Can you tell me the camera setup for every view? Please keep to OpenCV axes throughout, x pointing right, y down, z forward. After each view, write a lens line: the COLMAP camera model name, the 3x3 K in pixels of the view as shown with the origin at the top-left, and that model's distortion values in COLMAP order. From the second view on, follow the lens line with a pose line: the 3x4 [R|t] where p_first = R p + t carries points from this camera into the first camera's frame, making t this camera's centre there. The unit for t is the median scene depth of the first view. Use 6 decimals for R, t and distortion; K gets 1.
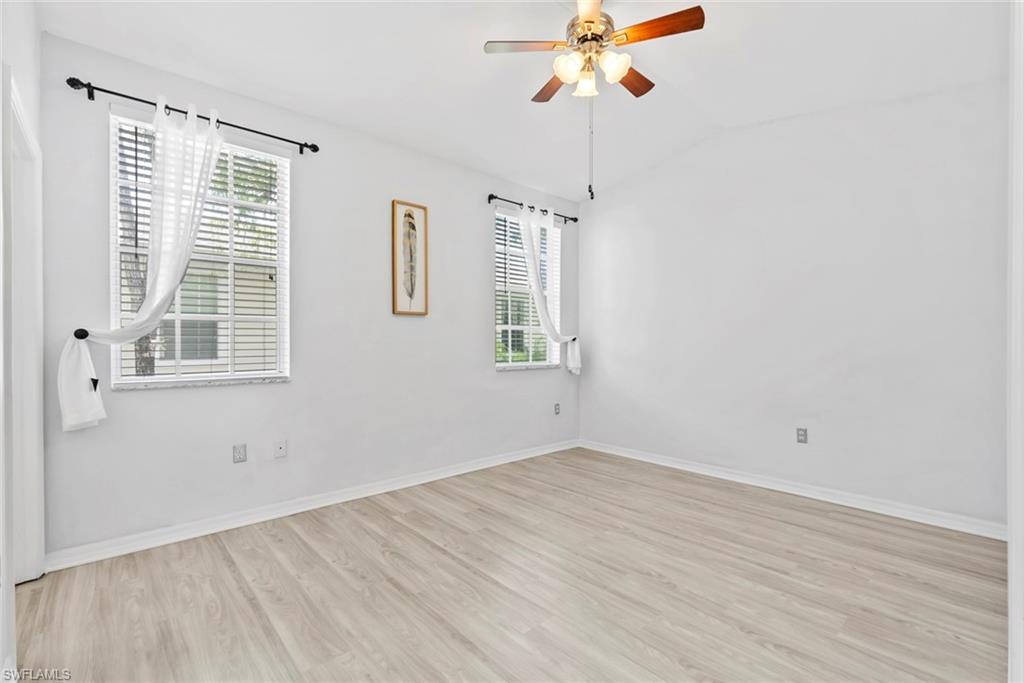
lens RADIAL K [[453.1, 0, 513.9], [0, 453.1, 344.8], [0, 0, 1]] dist [-0.001731, -0.003067]
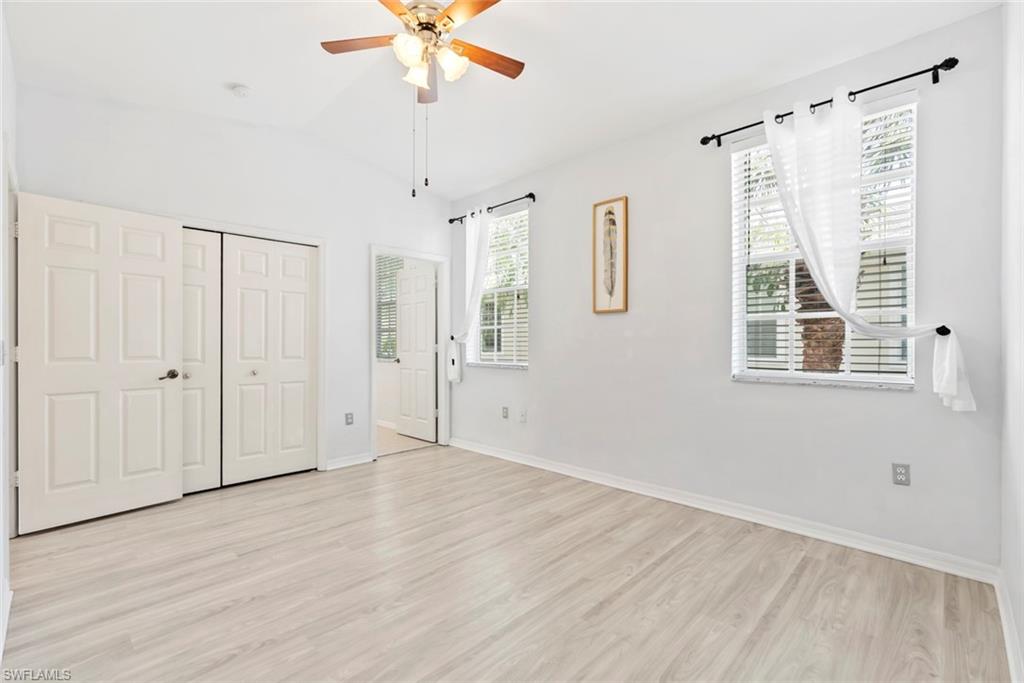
lens RADIAL K [[453.1, 0, 511.9], [0, 453.1, 344.0], [0, 0, 1]] dist [-0.001731, -0.003067]
pose [[0.061626, 0.006002, -0.998081, 0.758852], [-0.000919, 0.999982, 0.005957, -0.003760], [0.998099, 0.000550, 0.061631, 0.738065]]
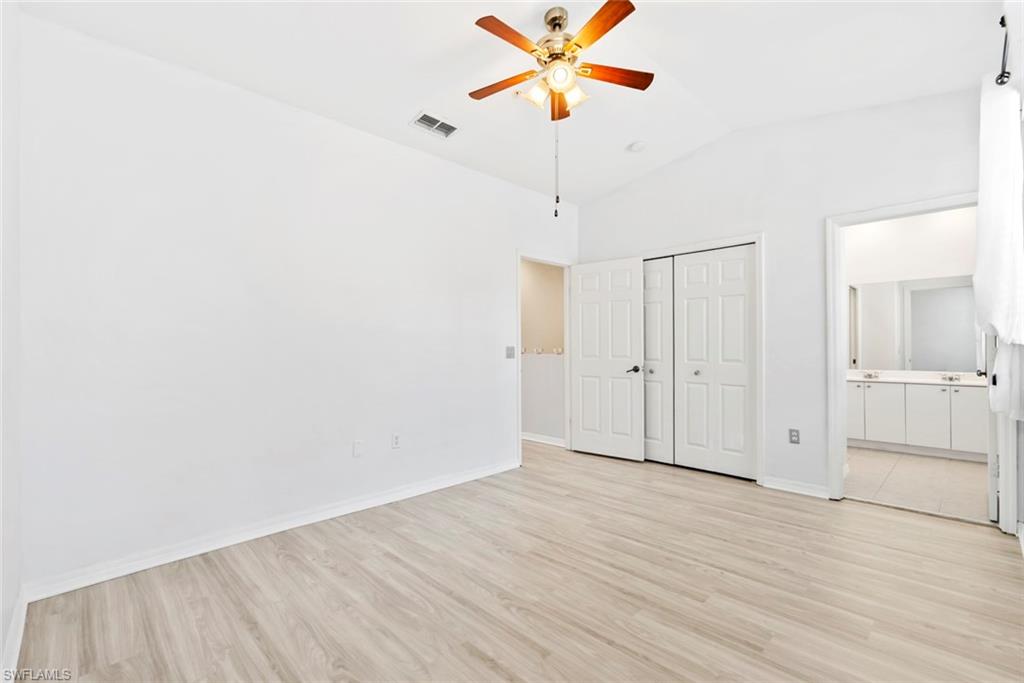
lens RADIAL K [[453.1, 0, 514.7], [0, 453.1, 341.6], [0, 0, 1]] dist [-0.001731, -0.003067]
pose [[-0.998972, 0.007355, -0.044725, 0.208638], [0.007814, 0.999919, -0.010095, -0.002940], [0.044647, -0.010434, -0.998948, 1.346534]]
